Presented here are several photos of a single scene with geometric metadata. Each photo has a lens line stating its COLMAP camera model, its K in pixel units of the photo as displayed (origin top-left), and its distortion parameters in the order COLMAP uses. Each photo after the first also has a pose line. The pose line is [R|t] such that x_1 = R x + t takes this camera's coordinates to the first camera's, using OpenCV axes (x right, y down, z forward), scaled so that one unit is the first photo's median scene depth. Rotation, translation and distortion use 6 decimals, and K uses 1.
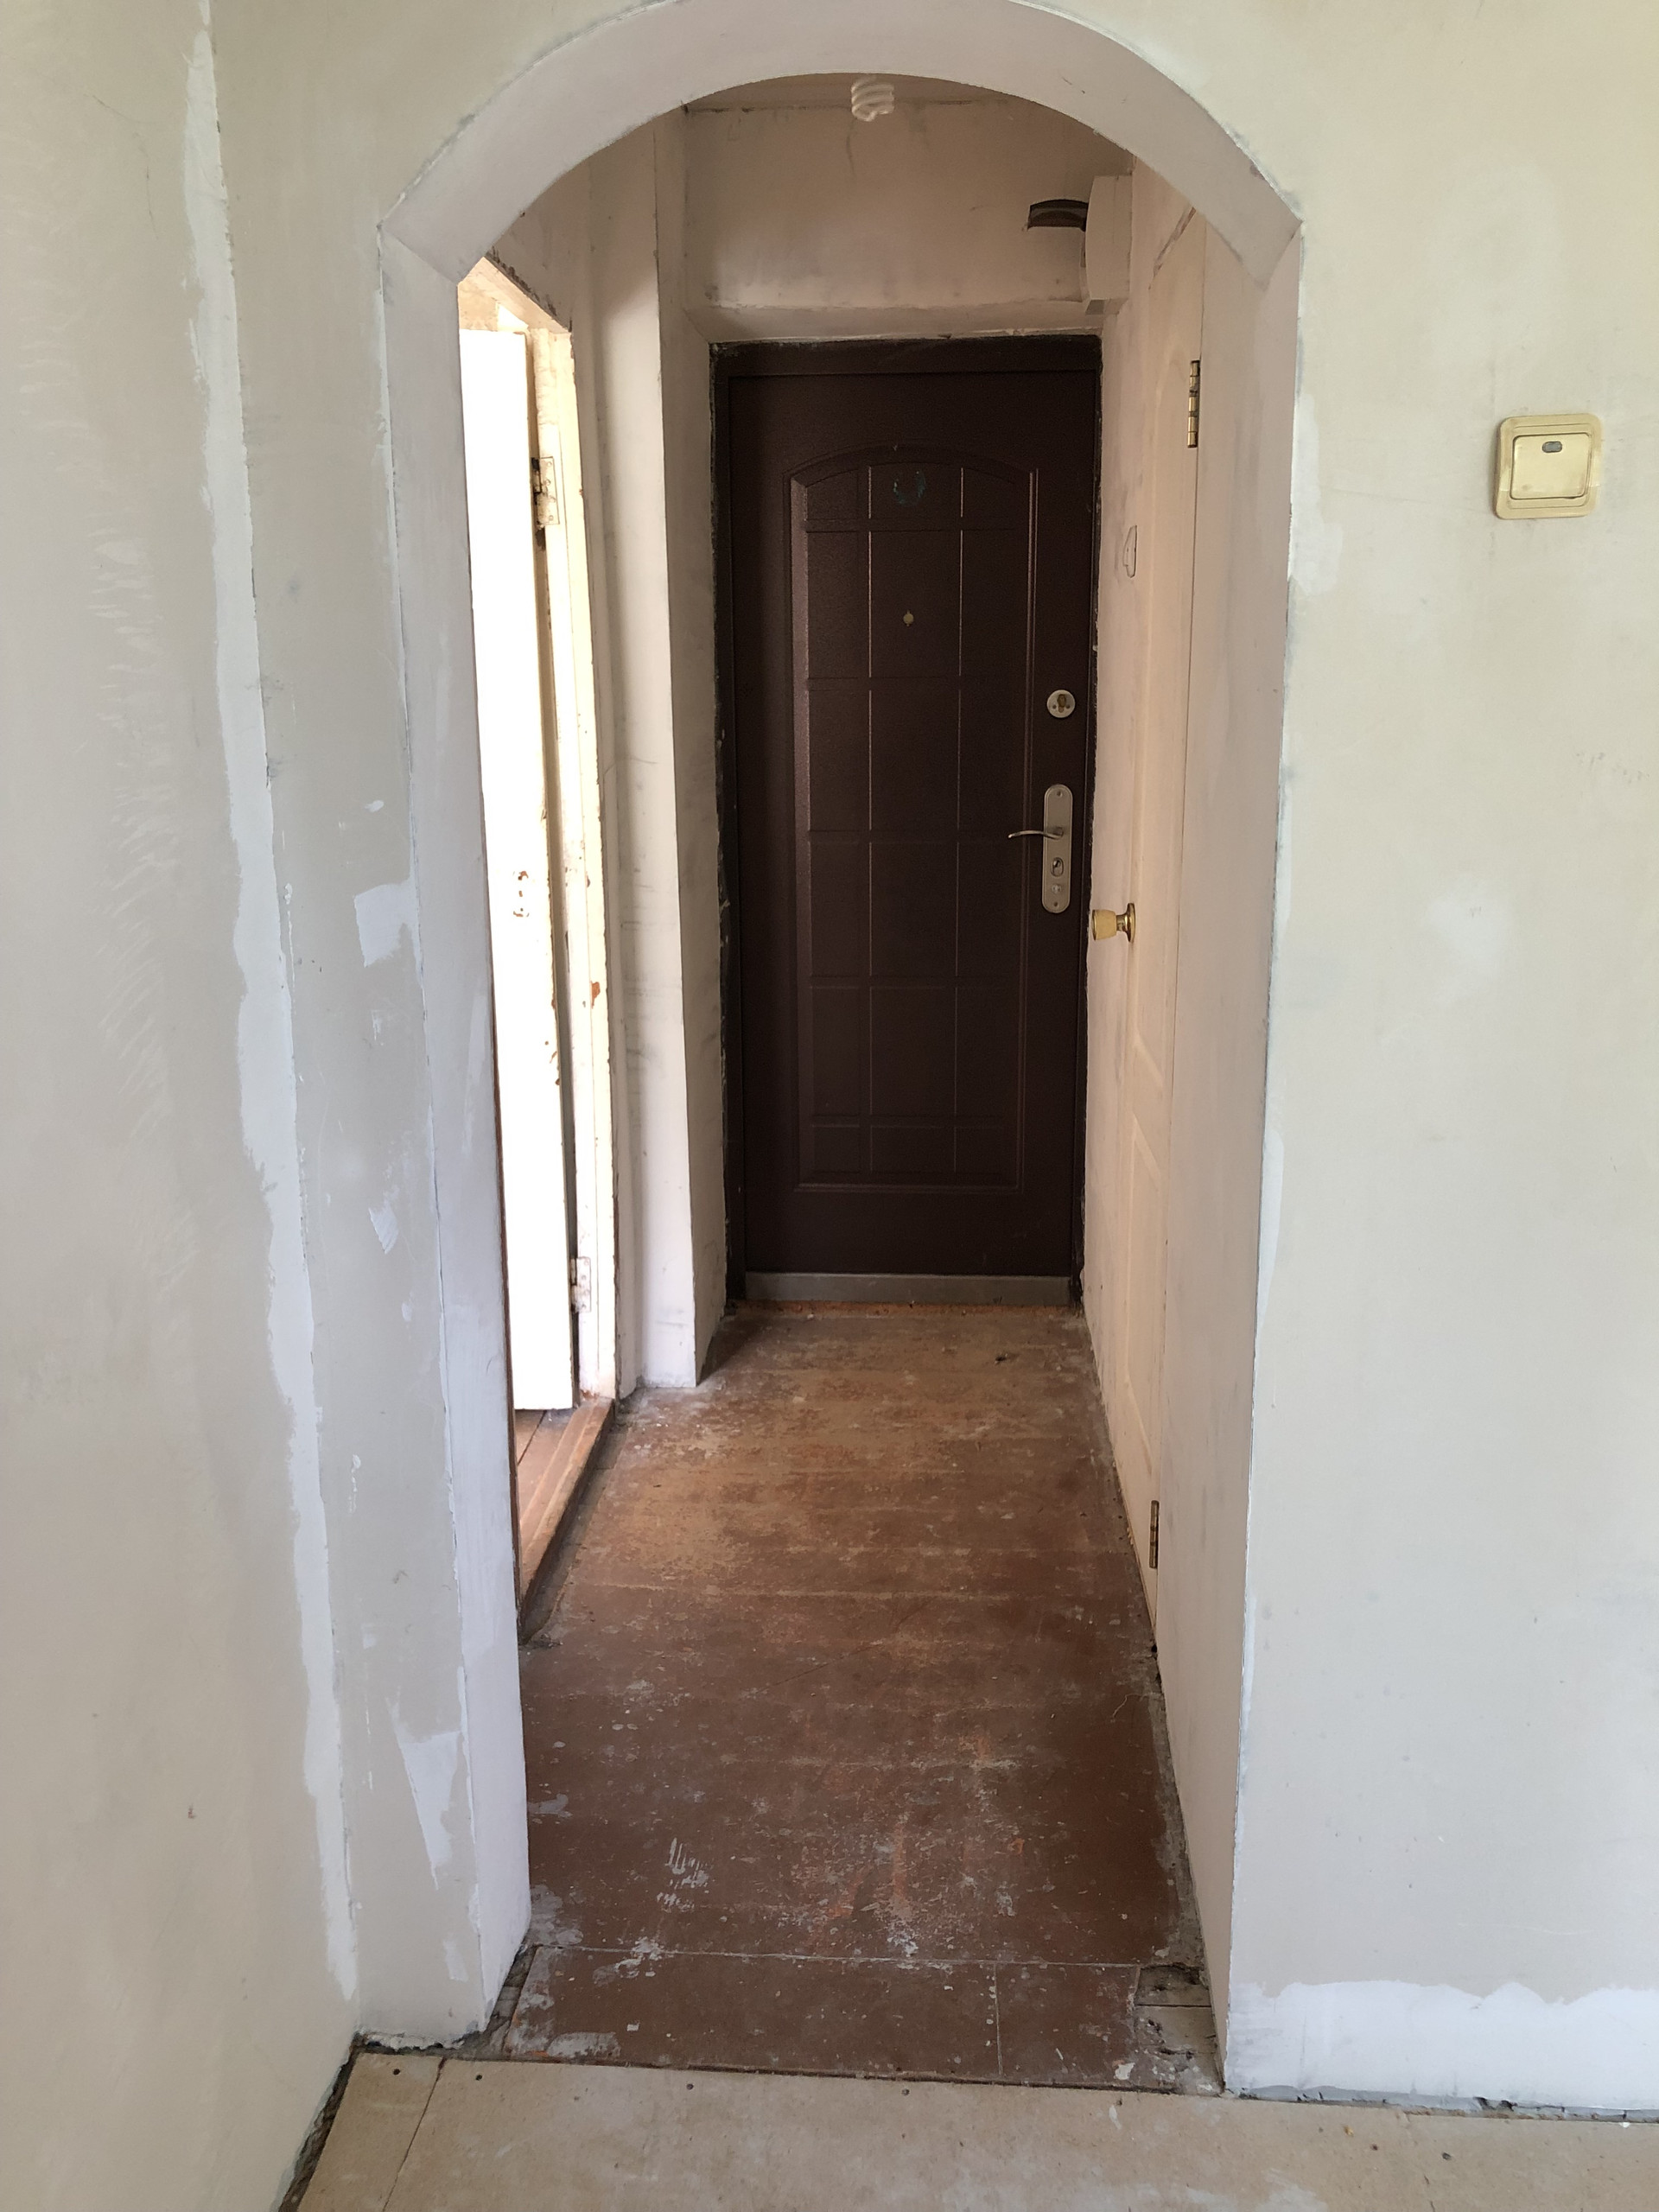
lens RADIAL K [[1813.7, 0, 829.7], [0, 1813.7, 1106.3], [0, 0, 1]] dist [0.037636, -0.038363]
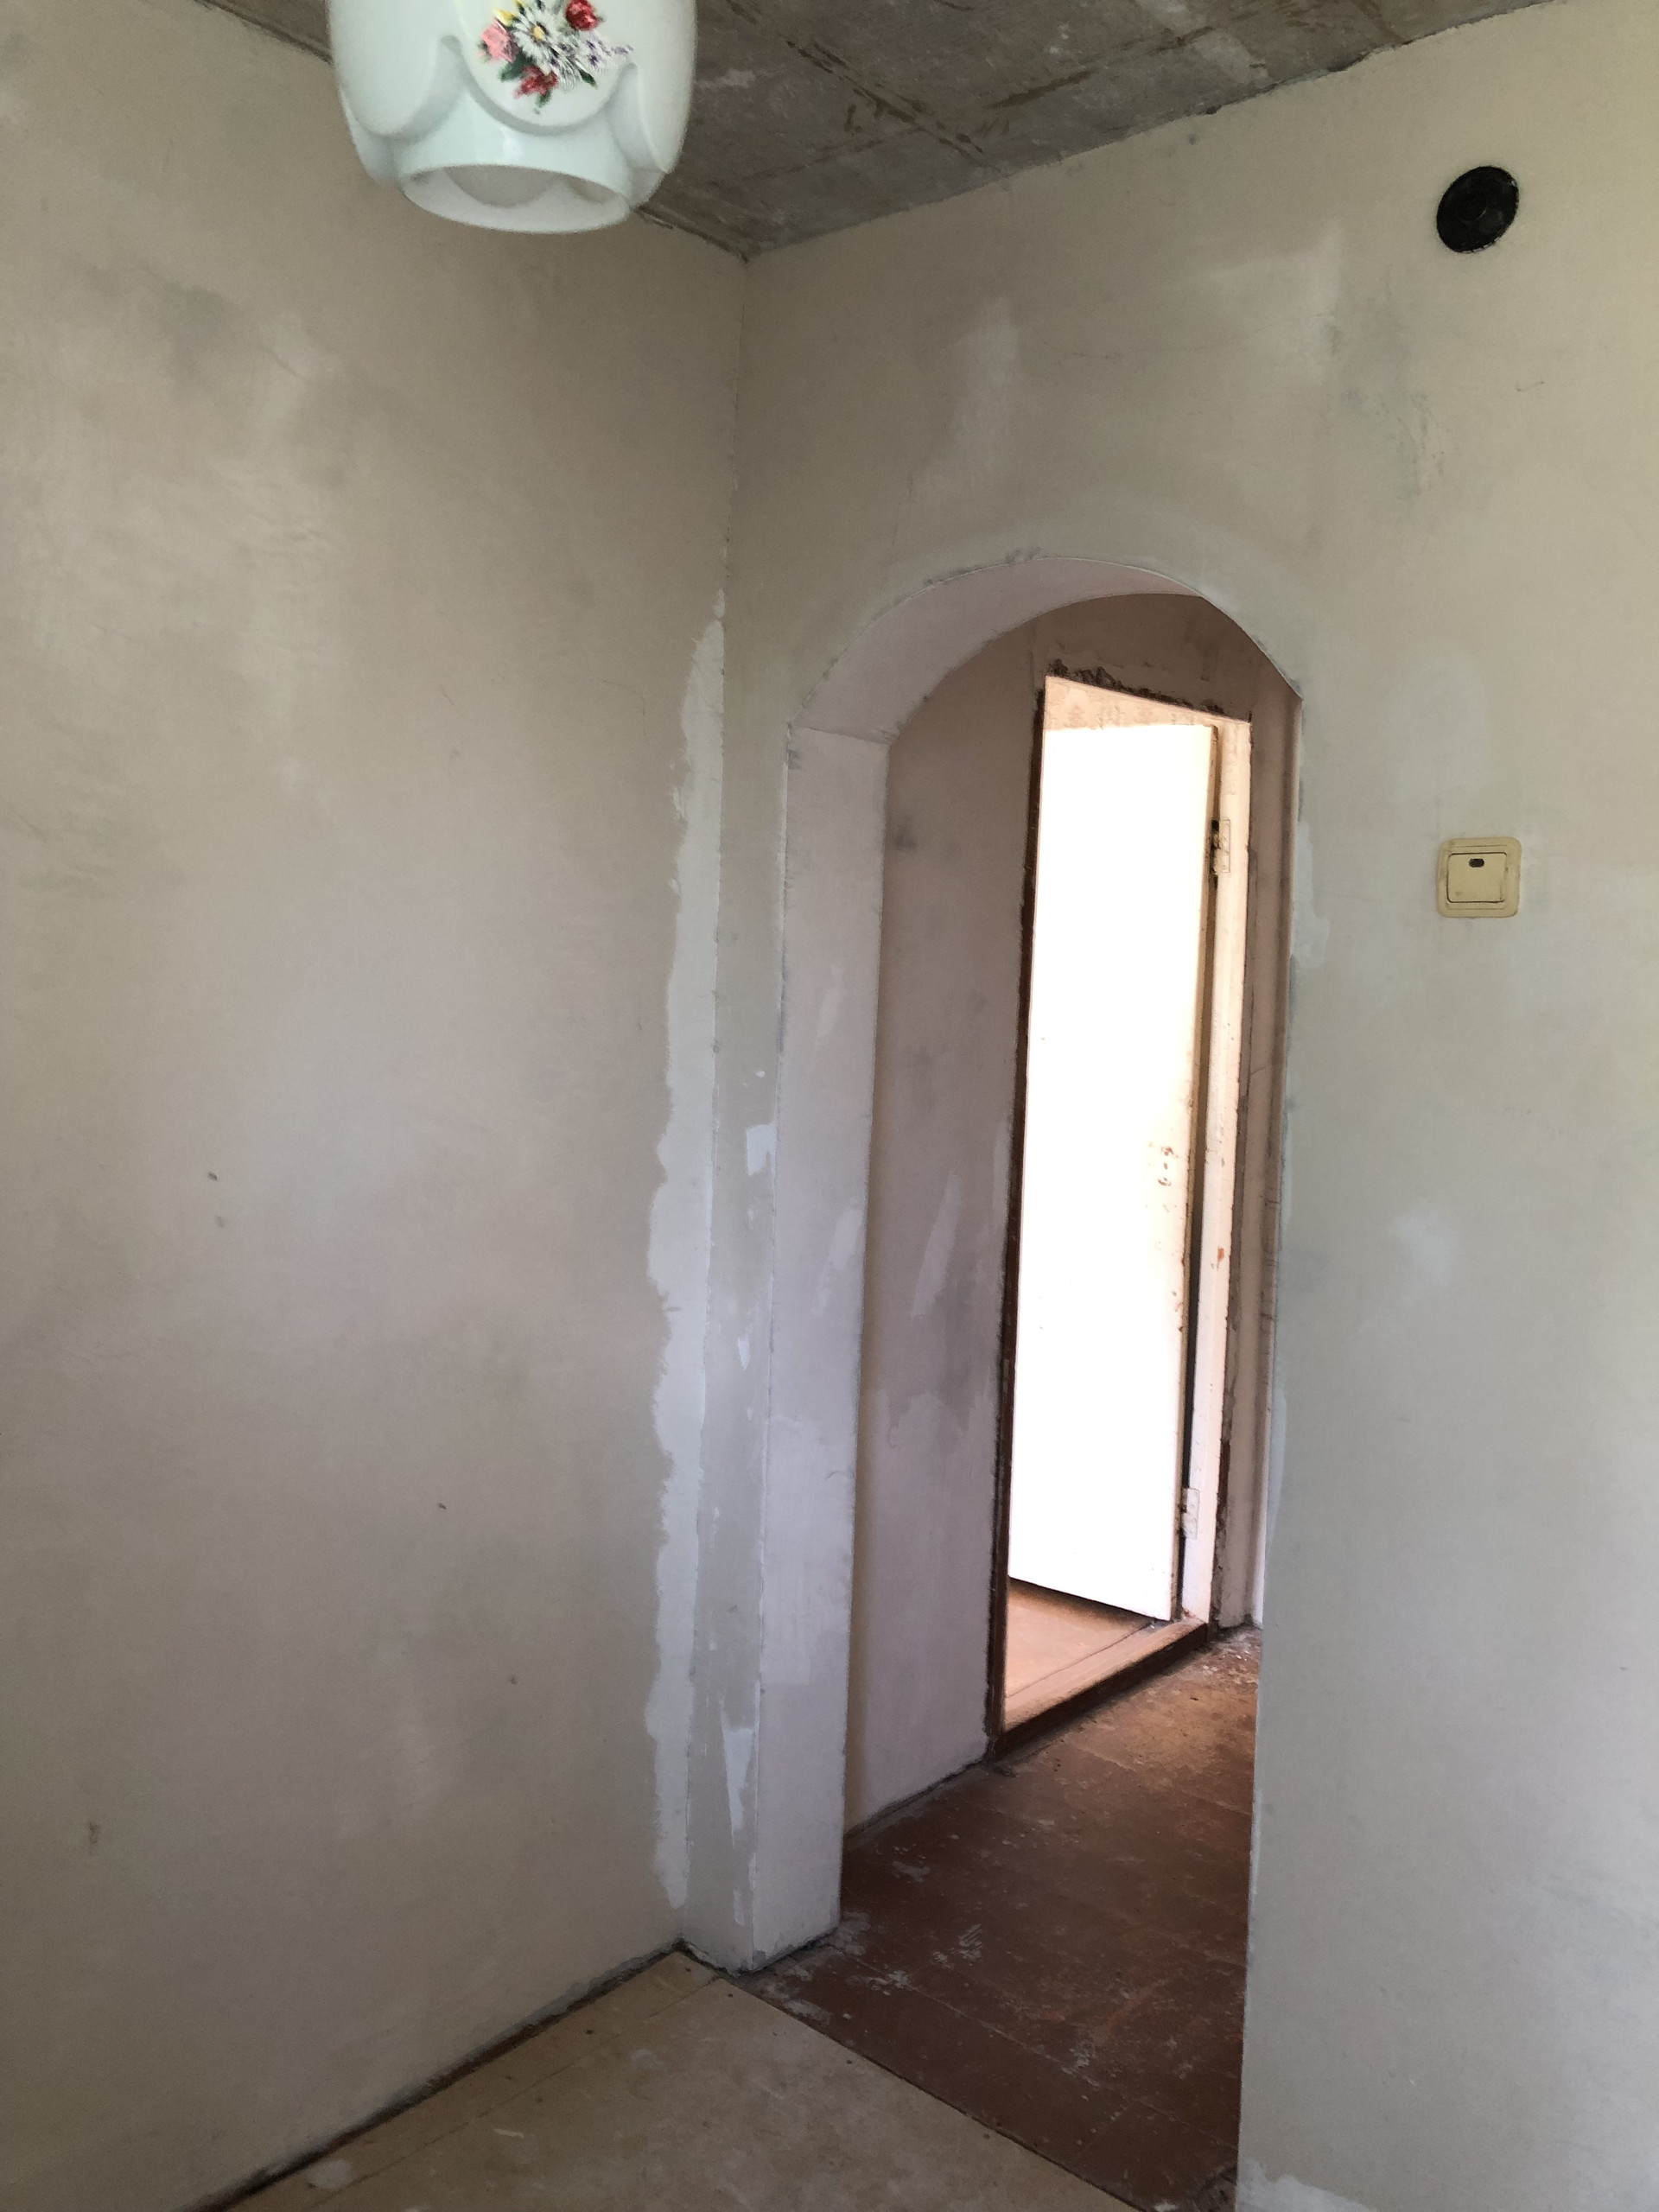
lens RADIAL K [[1813.7, 0, 812.1], [0, 1813.7, 1105.2], [0, 0, 1]] dist [0.037636, -0.038363]
pose [[0.796699, 0.088455, -0.597869, 0.601990], [-0.180562, 0.978889, -0.095784, 0.001124], [0.576774, 0.184263, 0.795851, -0.166564]]
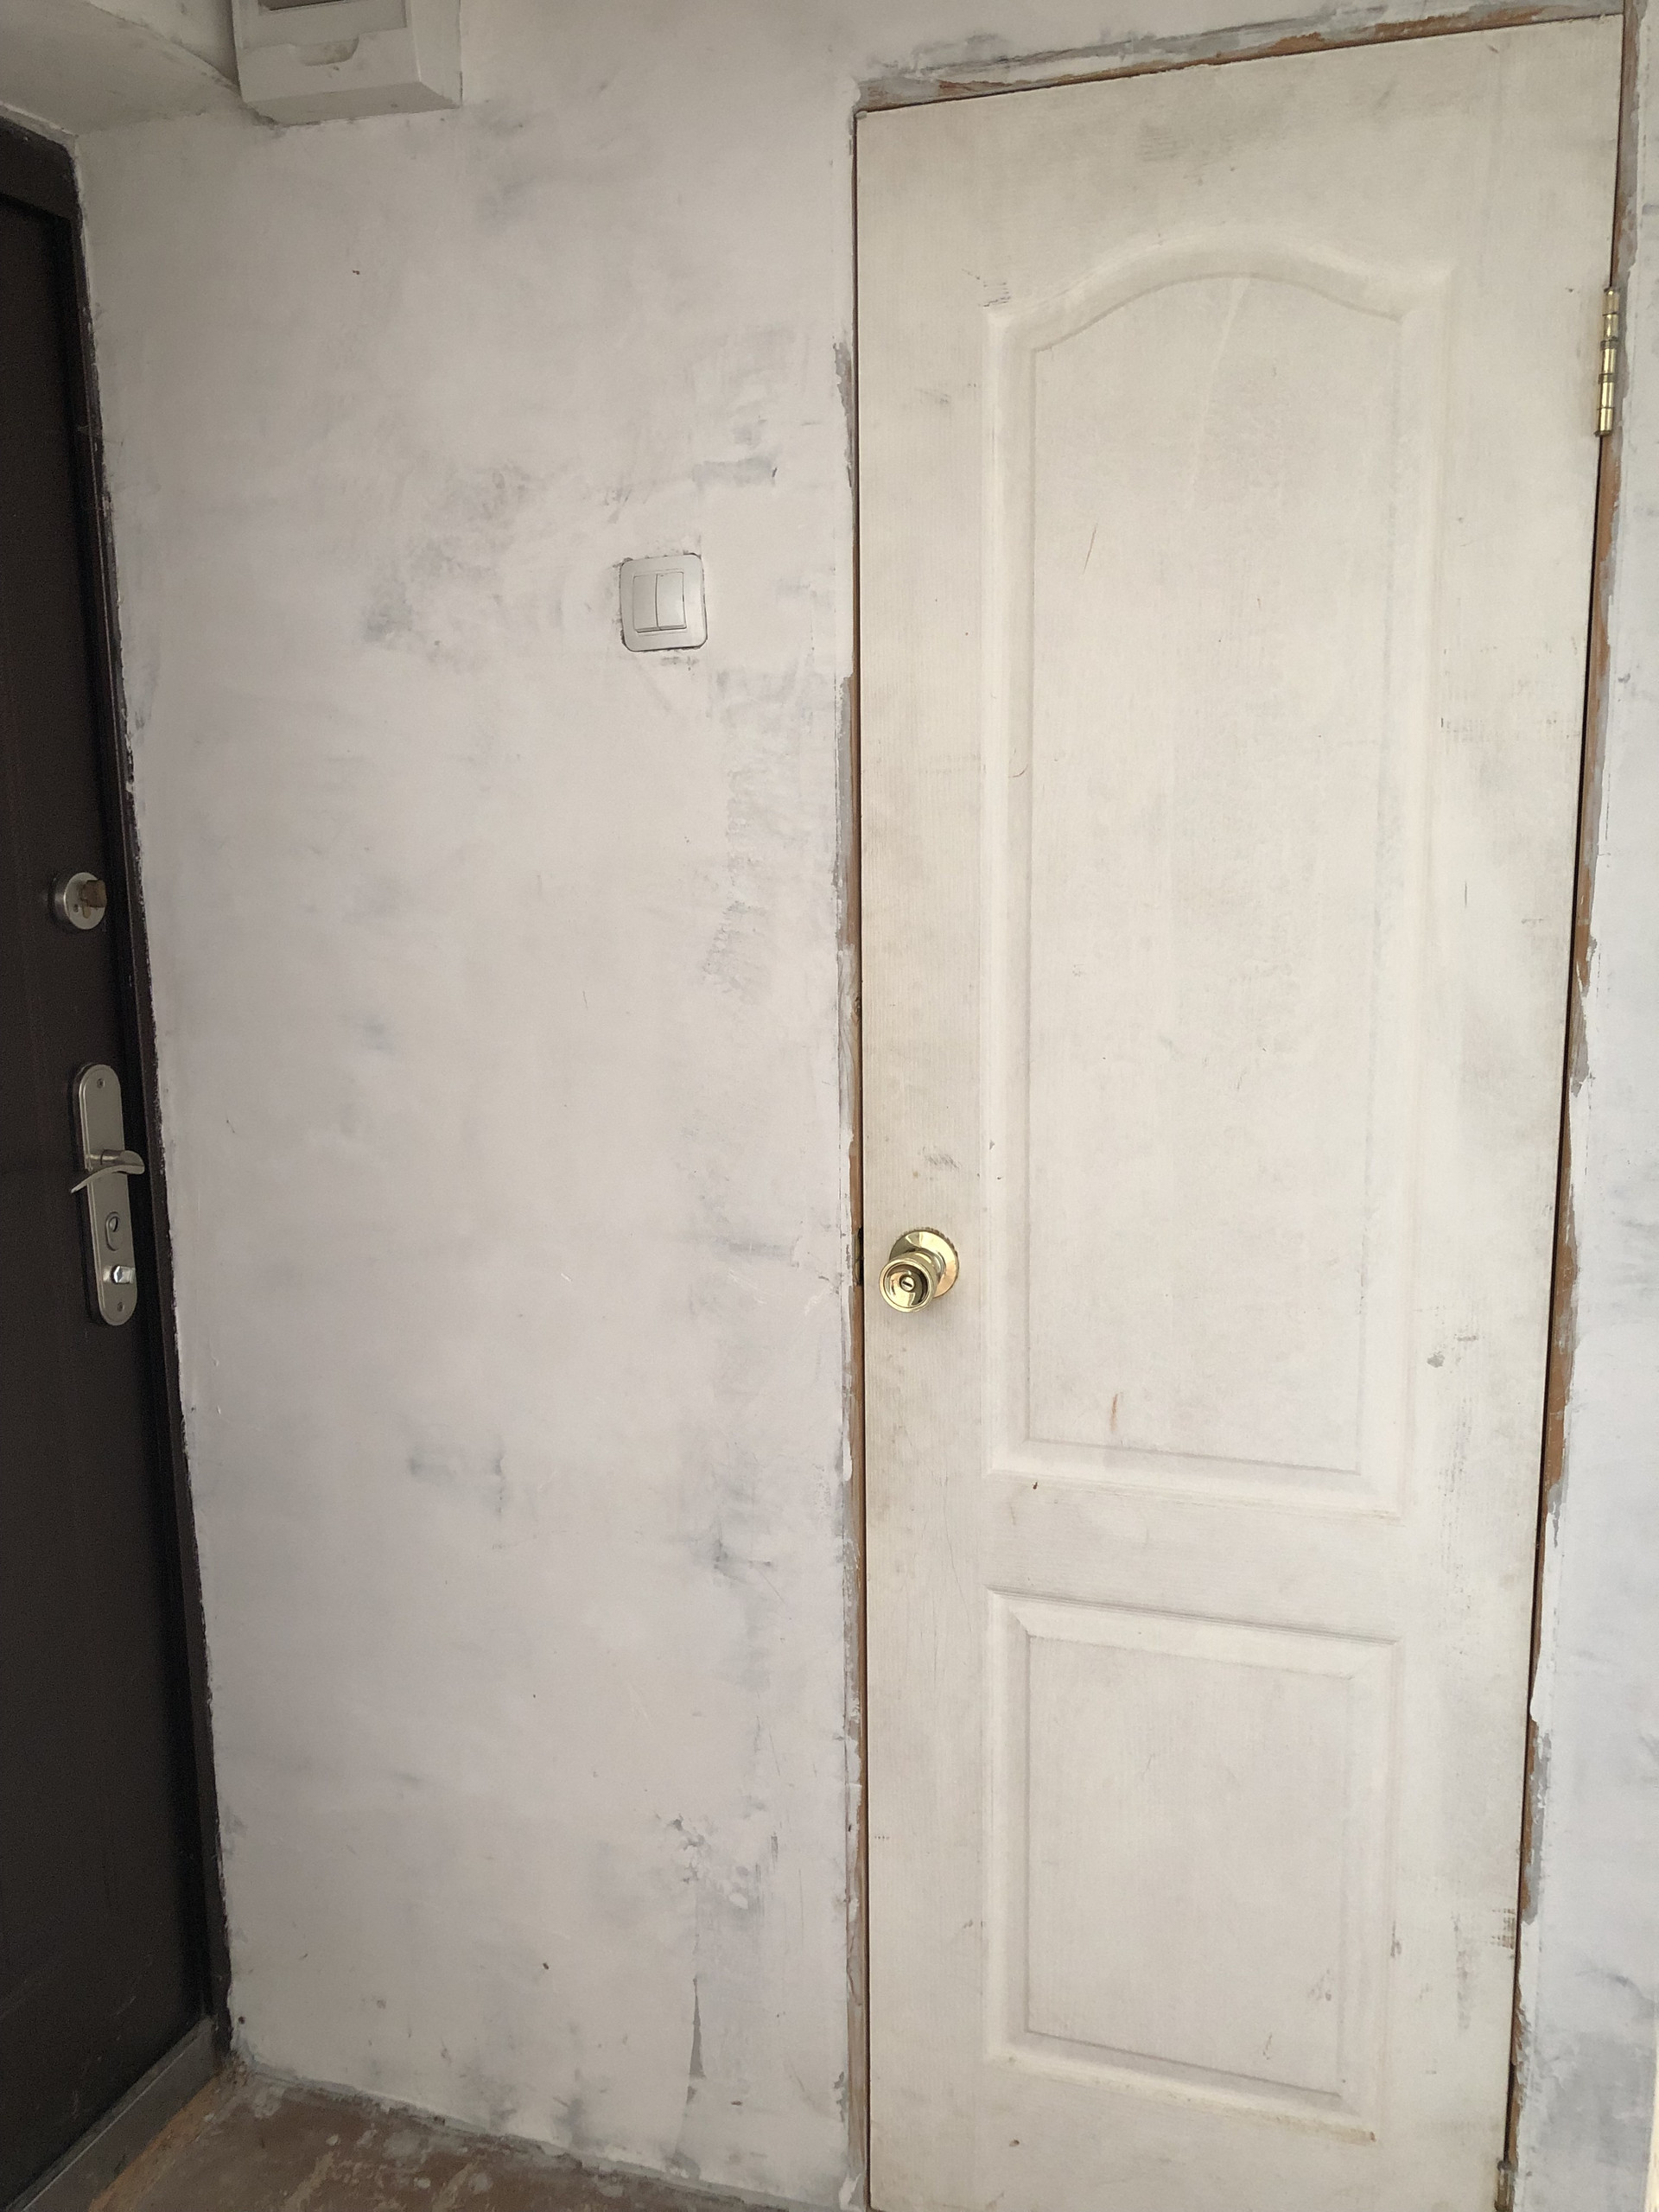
lens RADIAL K [[1813.7, 0, 828.8], [0, 1813.7, 1094.2], [0, 0, 1]] dist [0.037636, -0.038363]
pose [[0.248284, -0.144011, 0.957923, -0.243957], [0.238465, 0.967542, 0.083650, -0.138236], [-0.938877, 0.207662, 0.274567, 0.579804]]
